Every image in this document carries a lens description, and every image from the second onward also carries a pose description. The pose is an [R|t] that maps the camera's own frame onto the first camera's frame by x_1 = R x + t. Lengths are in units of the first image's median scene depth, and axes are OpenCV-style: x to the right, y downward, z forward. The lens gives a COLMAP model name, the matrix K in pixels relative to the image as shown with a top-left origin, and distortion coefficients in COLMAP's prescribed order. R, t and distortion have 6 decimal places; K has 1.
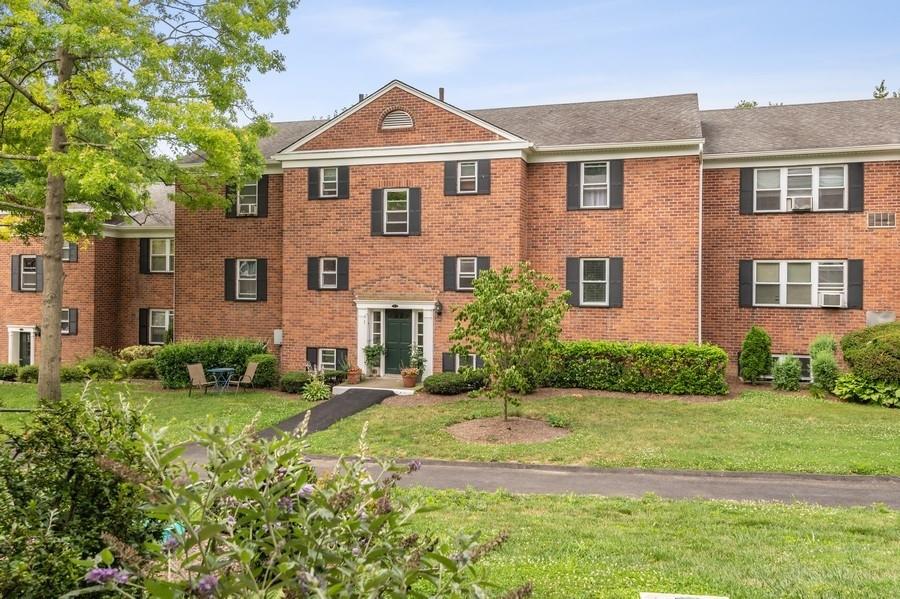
lens RADIAL K [[684.2, 0, 449.7], [0, 684.2, 291.1], [0, 0, 1]] dist [-0.027024, 0.008618]
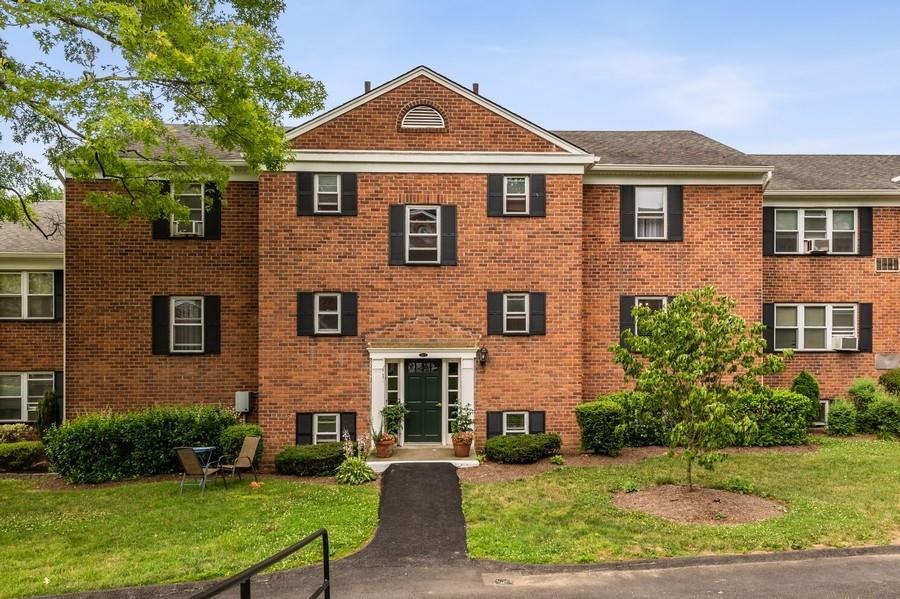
lens RADIAL K [[649.5, 0, 439.3], [0, 649.5, 355.1], [0, 0, 1]] dist [0.006268, -0.008306]
pose [[0.943102, -0.011222, 0.332315, -0.311220], [0.014974, 0.999850, -0.008732, 0.028822], [-0.332167, 0.013211, 0.943128, 0.292868]]
